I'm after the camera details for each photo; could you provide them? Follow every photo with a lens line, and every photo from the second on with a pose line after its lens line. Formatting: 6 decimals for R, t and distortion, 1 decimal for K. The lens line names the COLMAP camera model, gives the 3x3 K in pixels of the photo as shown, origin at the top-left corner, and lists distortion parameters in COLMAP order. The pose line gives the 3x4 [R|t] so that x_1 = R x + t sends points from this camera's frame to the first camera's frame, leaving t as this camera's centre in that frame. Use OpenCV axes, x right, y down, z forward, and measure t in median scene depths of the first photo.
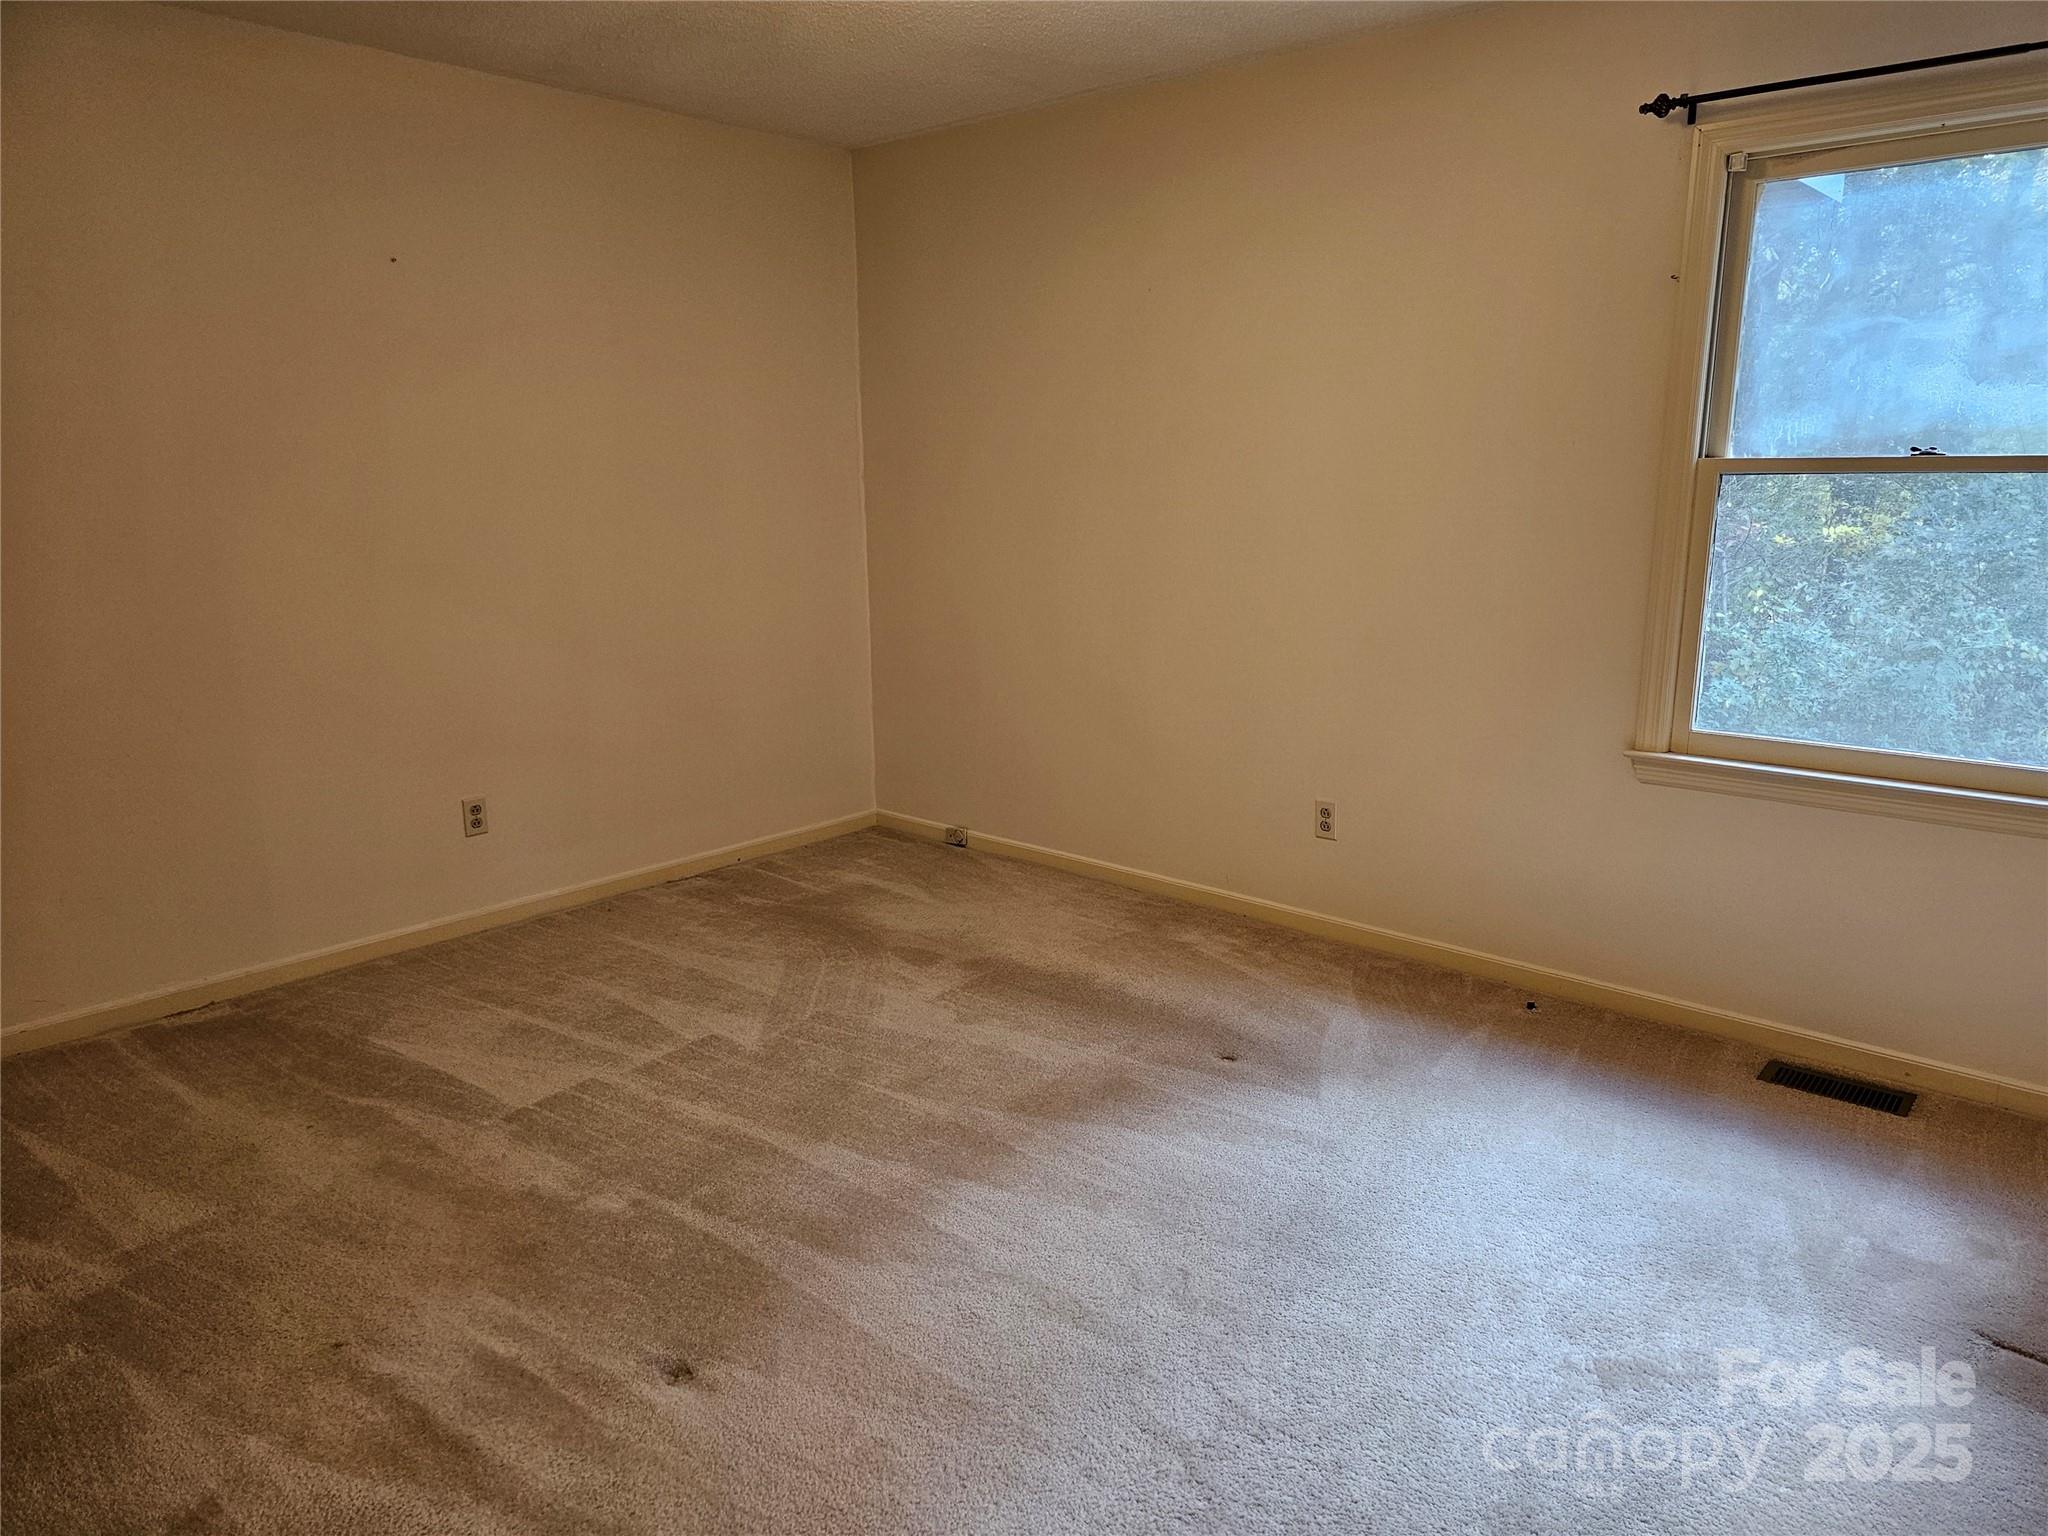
lens RADIAL K [[1382.6, 0, 1024.0], [0, 1382.6, 768.0], [0, 0, 1]] dist [0.061439, -0.066519]
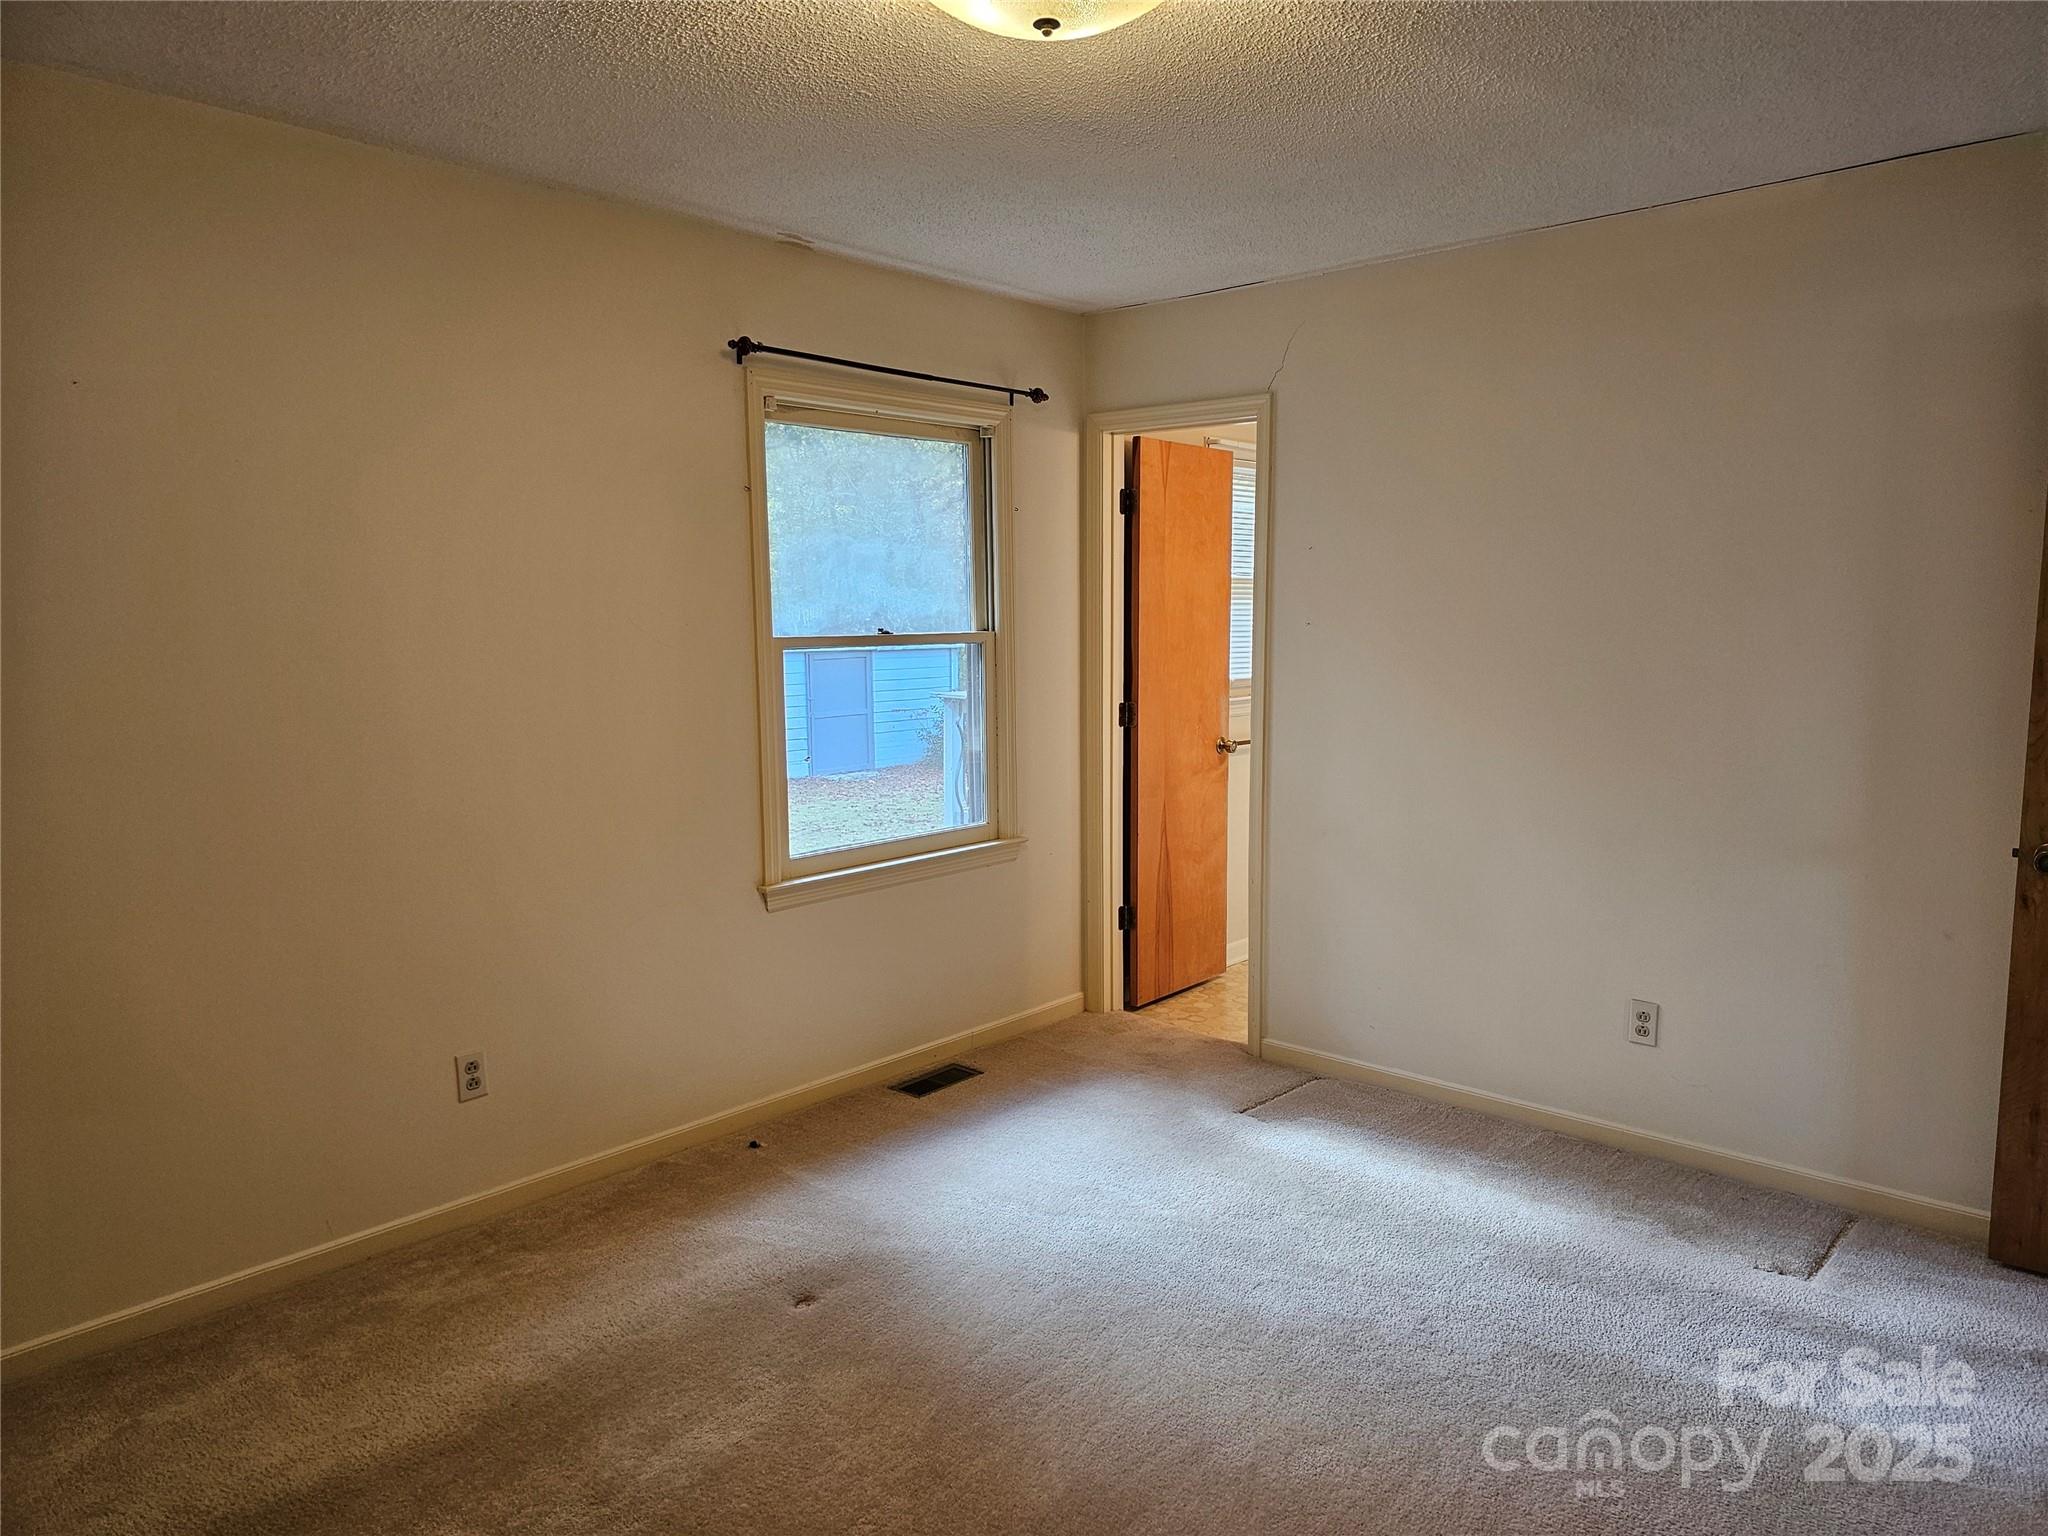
lens RADIAL K [[1382.6, 0, 1024.0], [0, 1382.6, 768.0], [0, 0, 1]] dist [0.061439, -0.066519]
pose [[0.004221, -0.113068, 0.993578, -0.743386], [0.220075, 0.969332, 0.109374, -0.201823], [-0.975474, 0.218200, 0.028975, 0.804631]]
